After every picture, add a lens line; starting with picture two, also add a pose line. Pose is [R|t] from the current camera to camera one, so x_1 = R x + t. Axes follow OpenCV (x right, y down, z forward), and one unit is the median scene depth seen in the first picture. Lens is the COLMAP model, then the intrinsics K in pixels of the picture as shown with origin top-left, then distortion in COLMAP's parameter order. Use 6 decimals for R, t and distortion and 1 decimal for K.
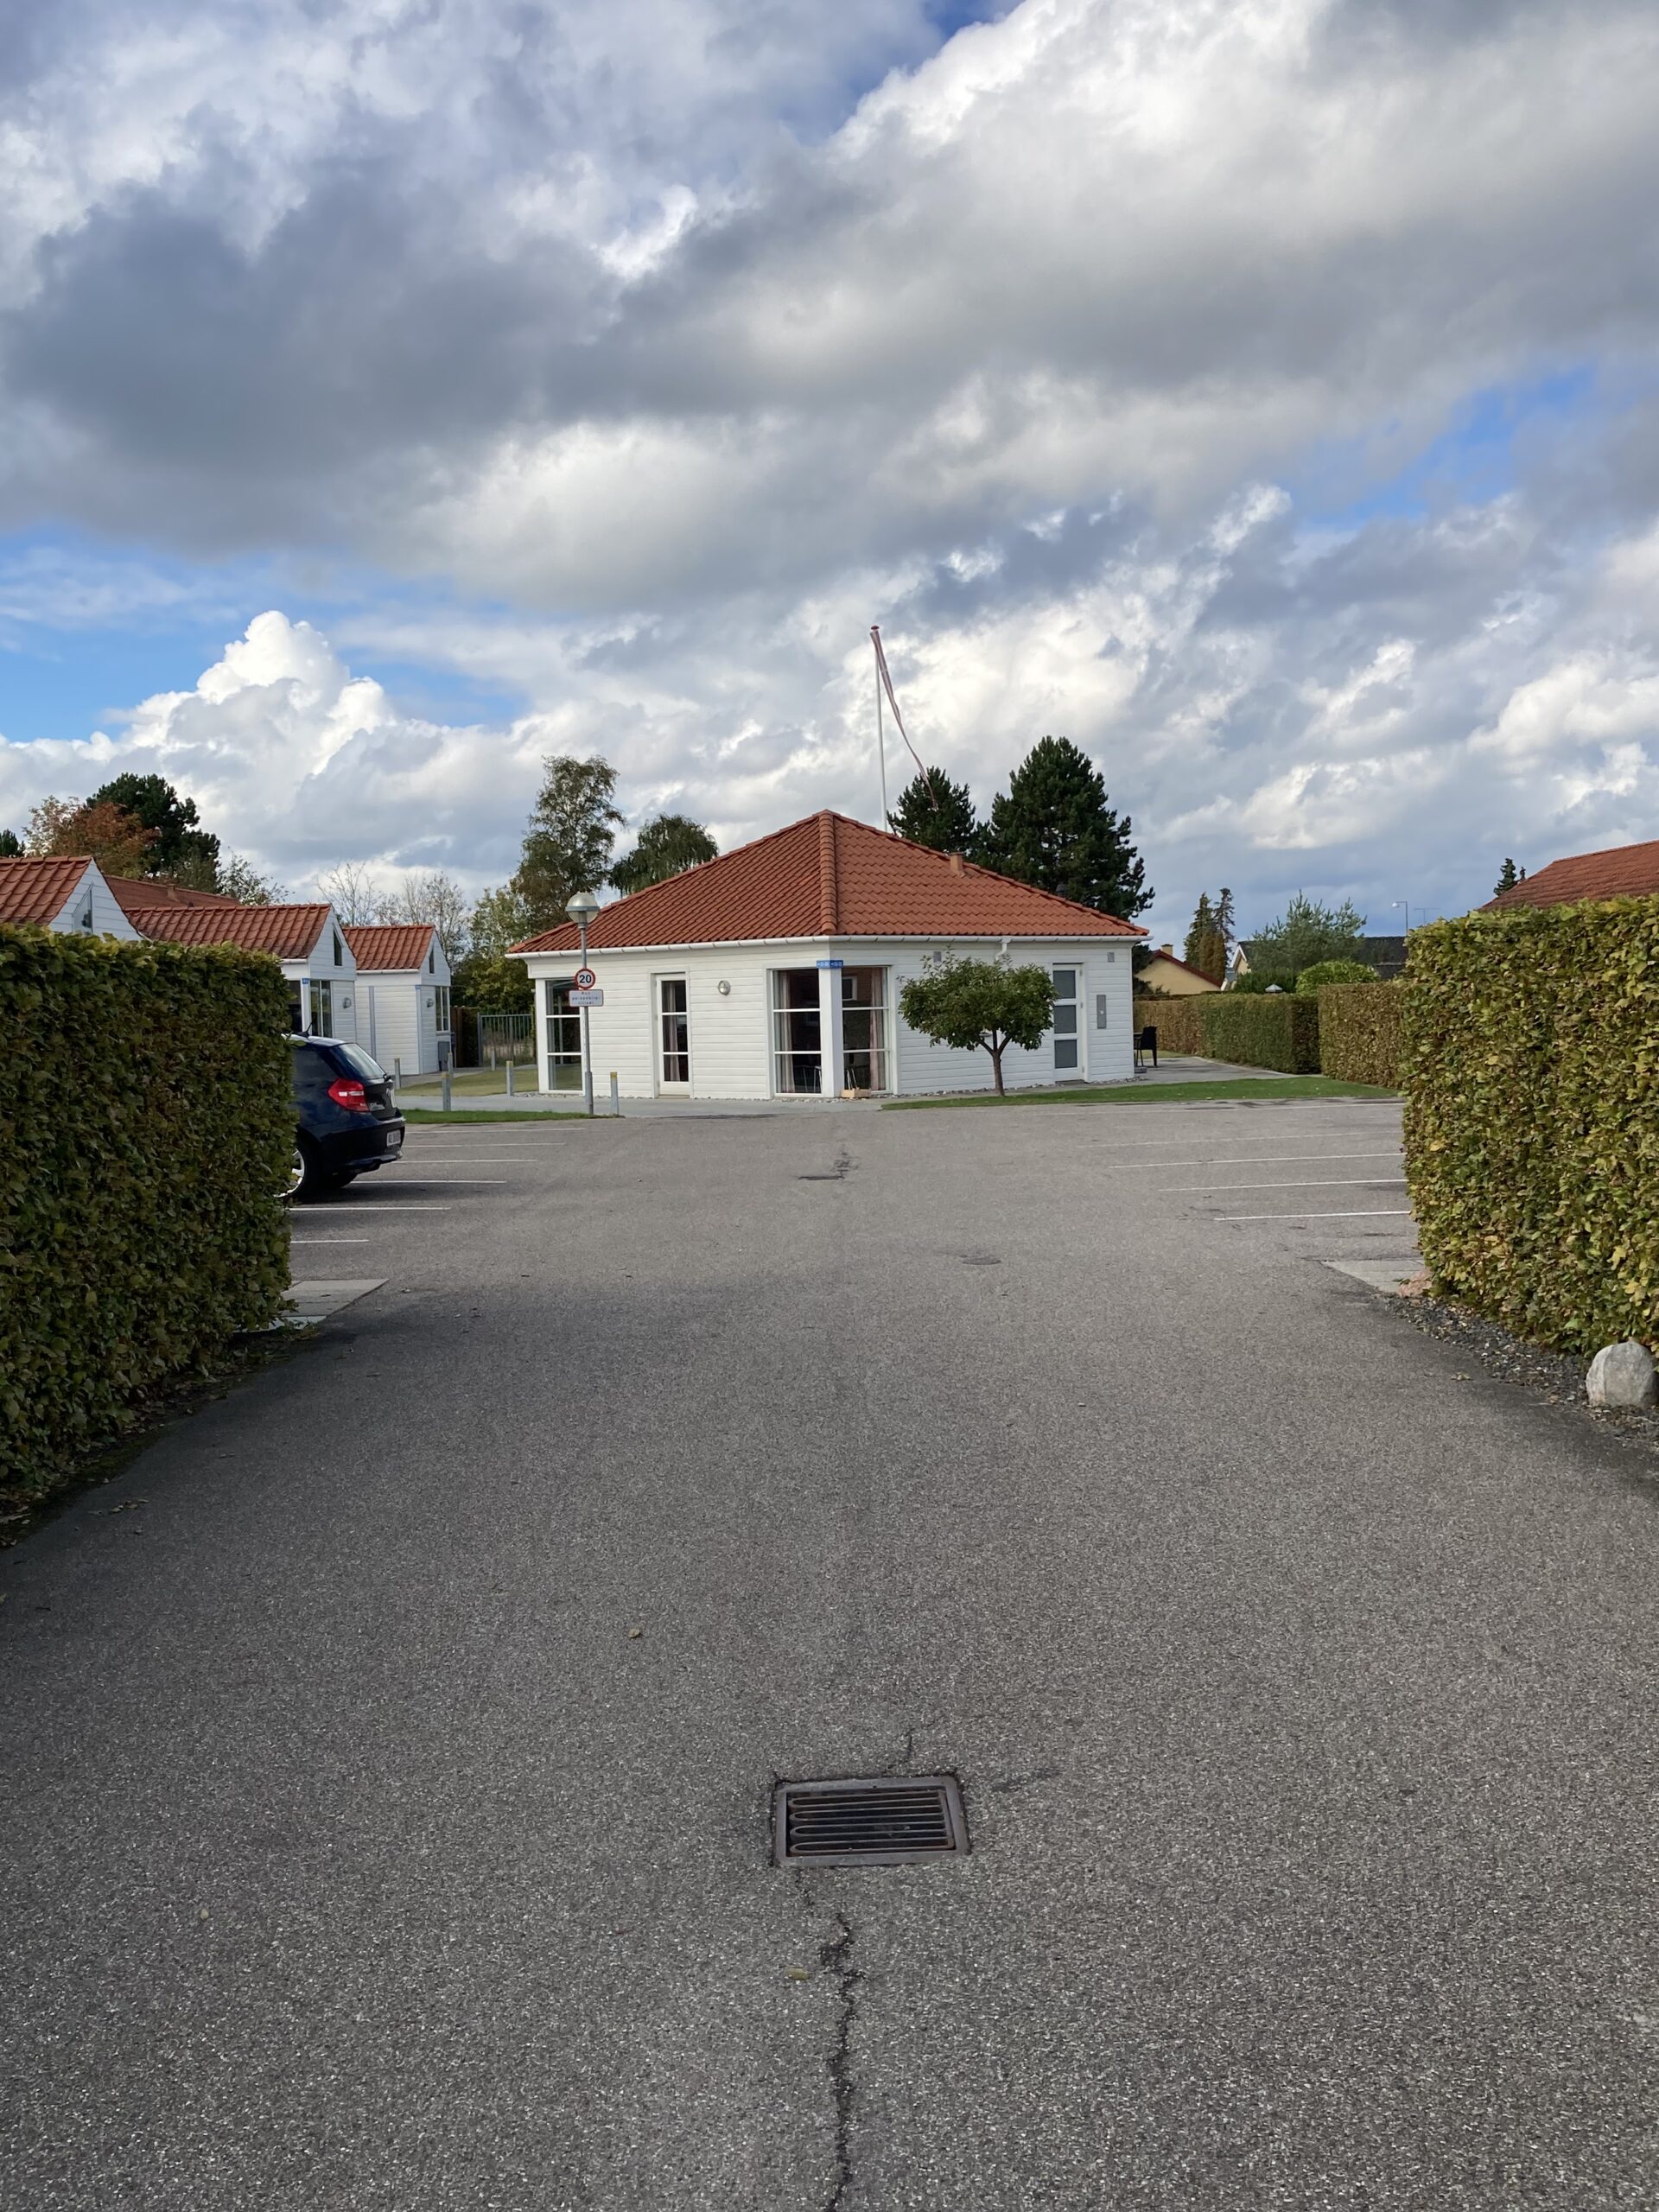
lens RADIAL K [[2192.7, 0, 829.5], [0, 2192.7, 1106.0], [0, 0, 1]] dist [0.086612, -0.000992]
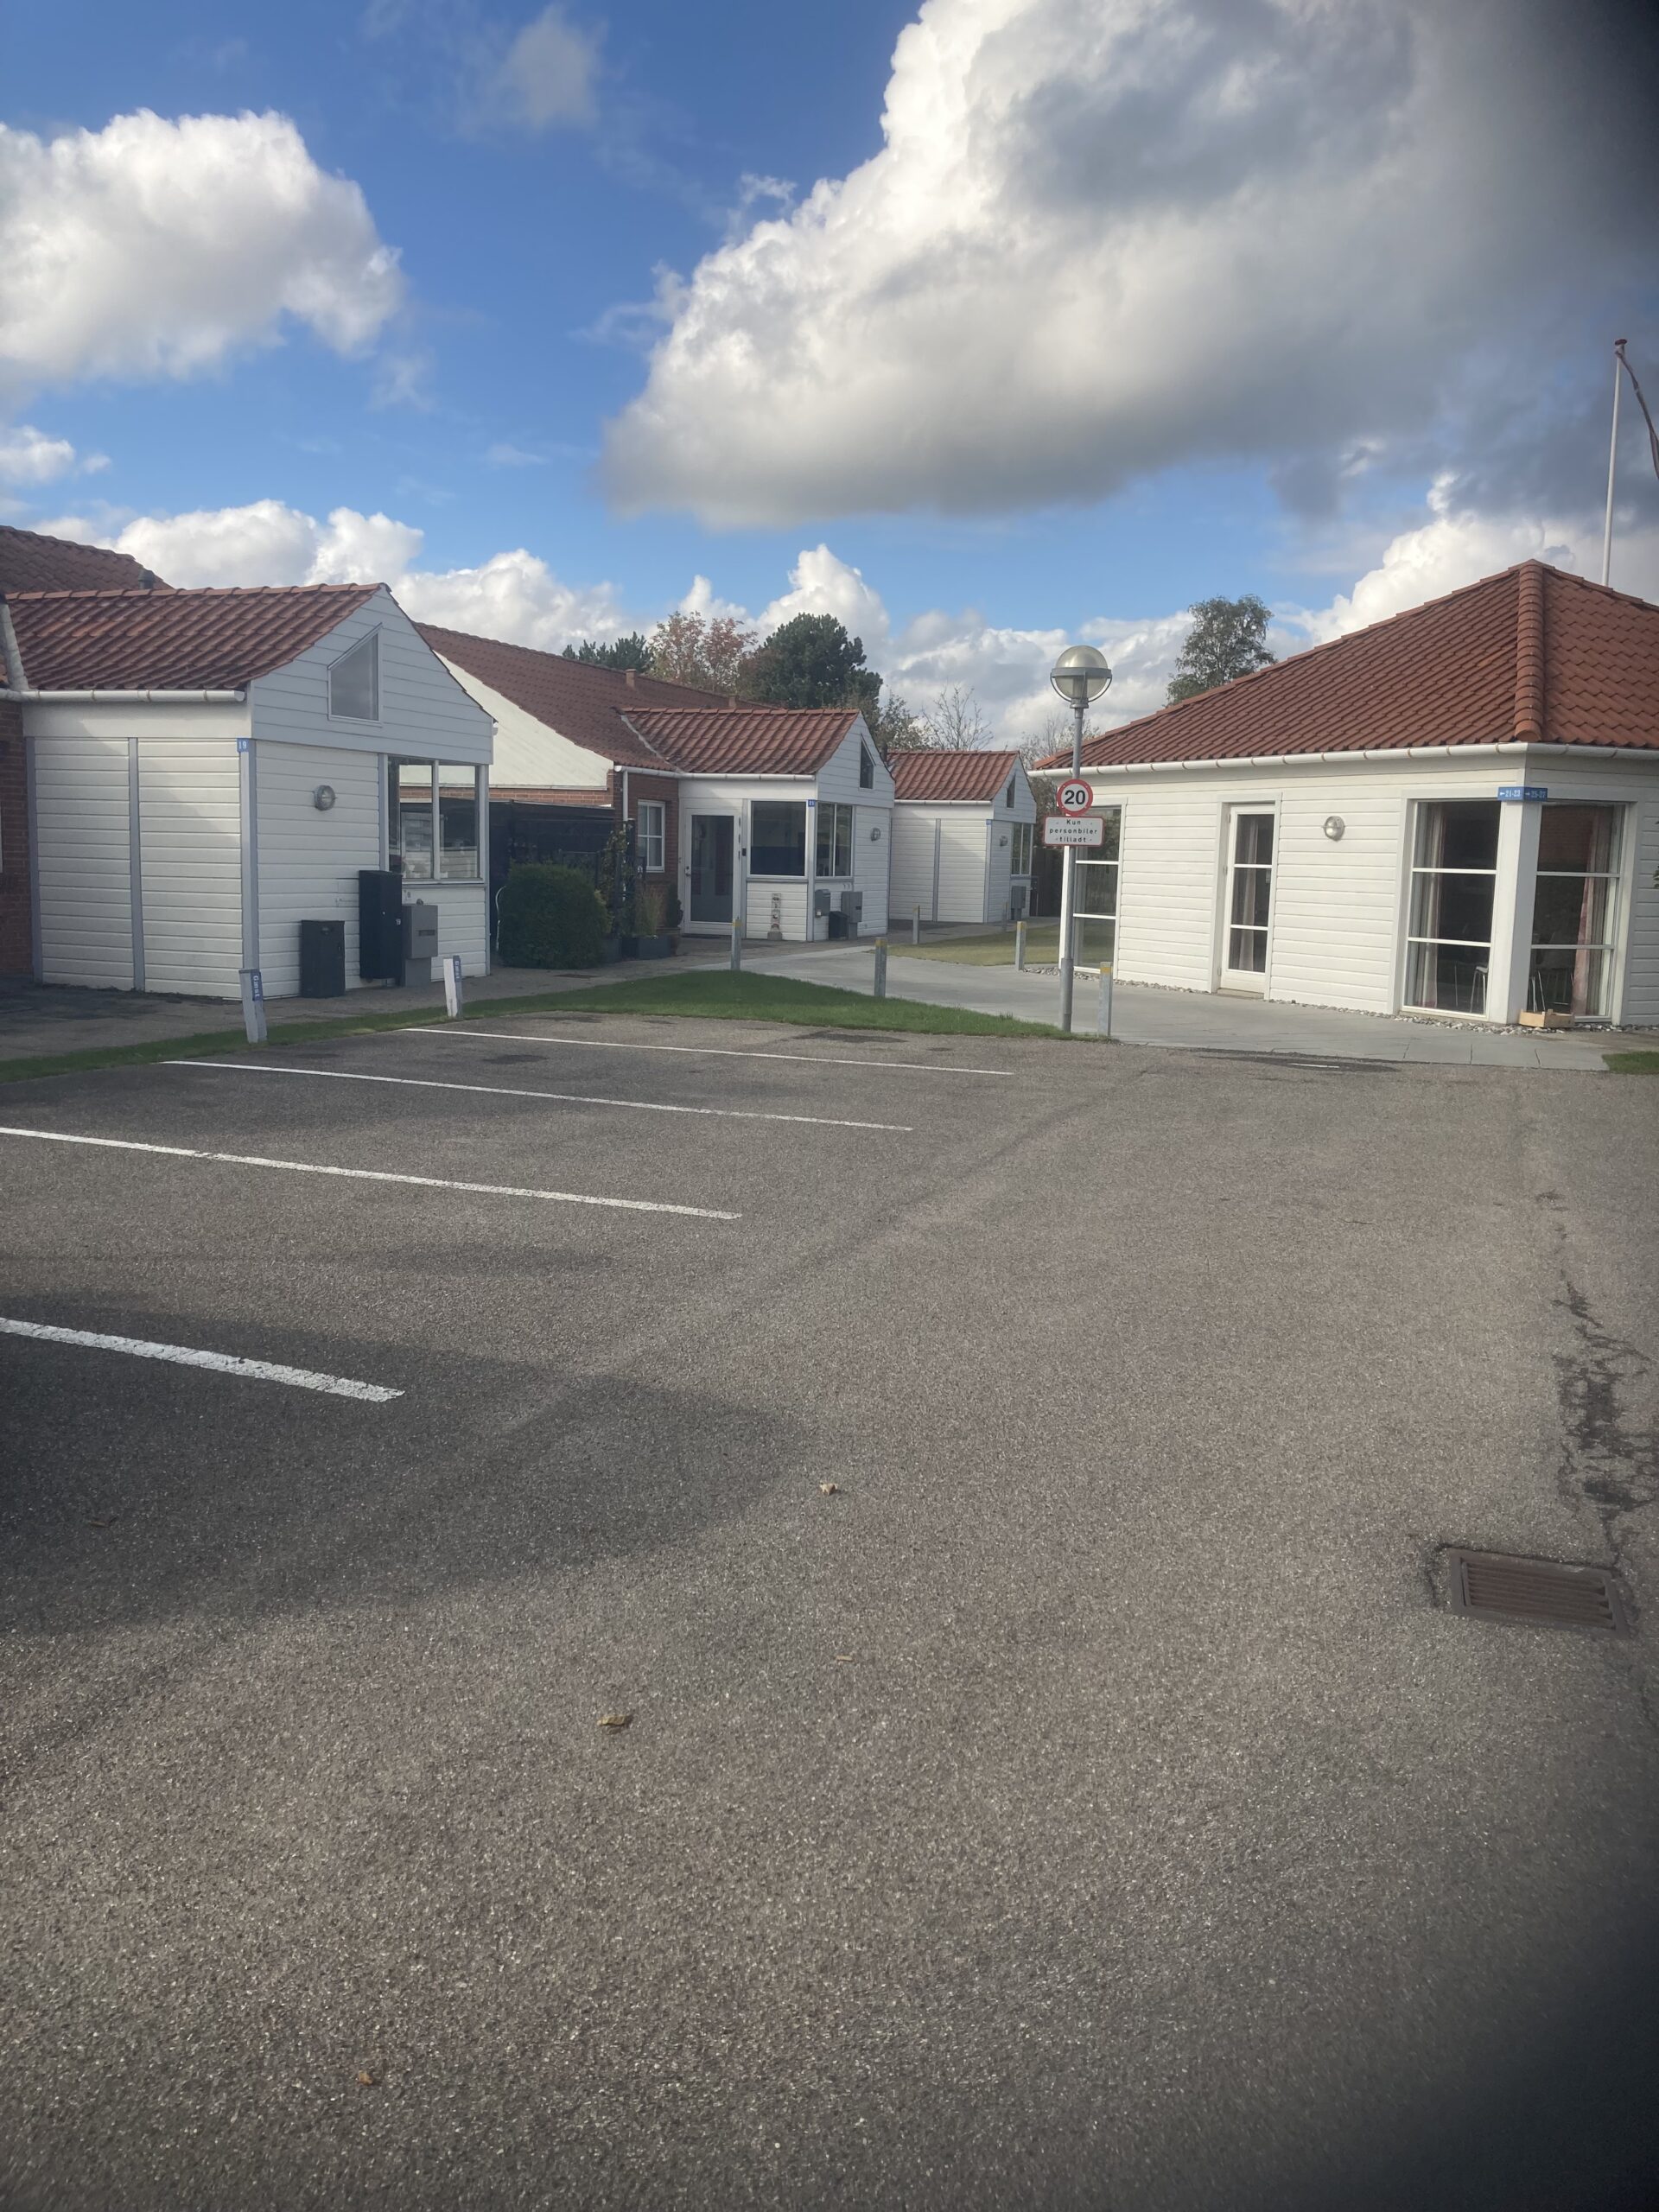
lens RADIAL K [[1771.6, 0, 838.0], [0, 1771.6, 1110.6], [0, 0, 1]] dist [0.124455, -0.295226]
pose [[0.942496, 0.099439, -0.319082, -0.010036], [-0.067766, 0.991740, 0.108899, -0.019318], [0.327275, -0.081014, 0.941450, 0.446945]]
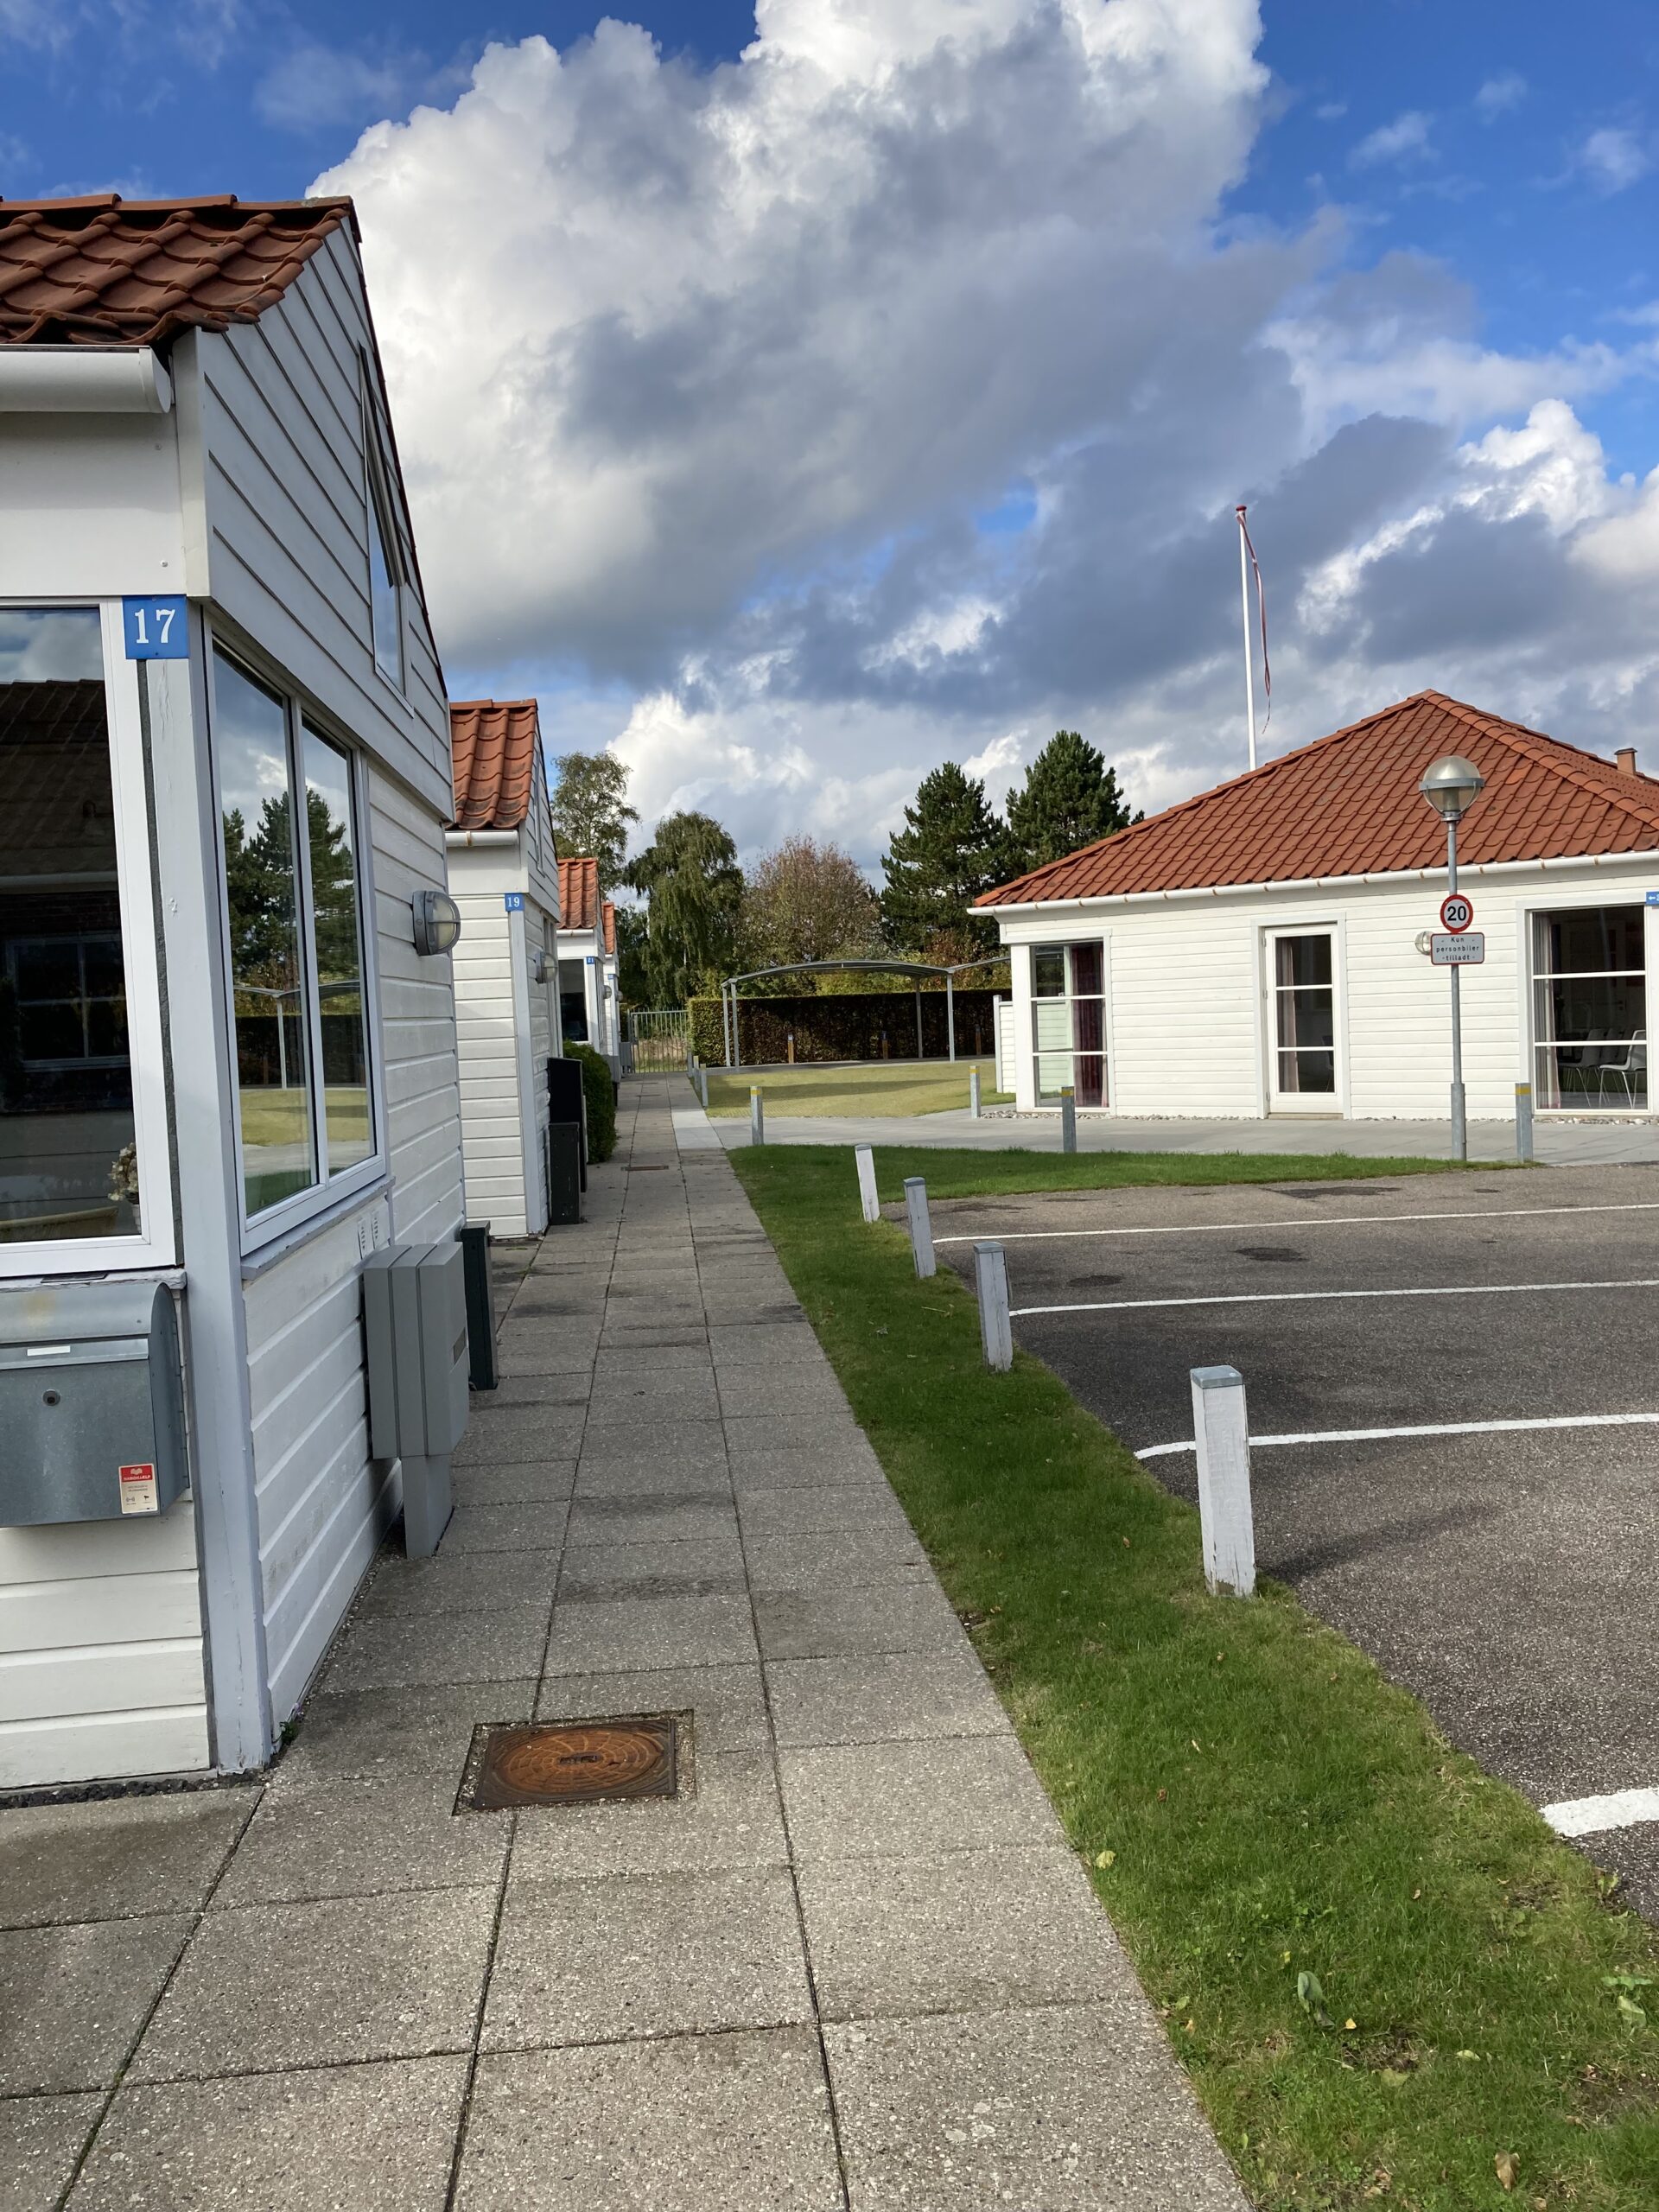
lens RADIAL K [[1796.3, 0, 807.4], [0, 1796.3, 1108.4], [0, 0, 1]] dist [0.106635, -0.005372]
pose [[0.993859, -0.021605, 0.108522, -0.271543], [0.020809, 0.999748, 0.008461, -0.014026], [-0.108678, -0.006150, 0.994058, 0.478600]]
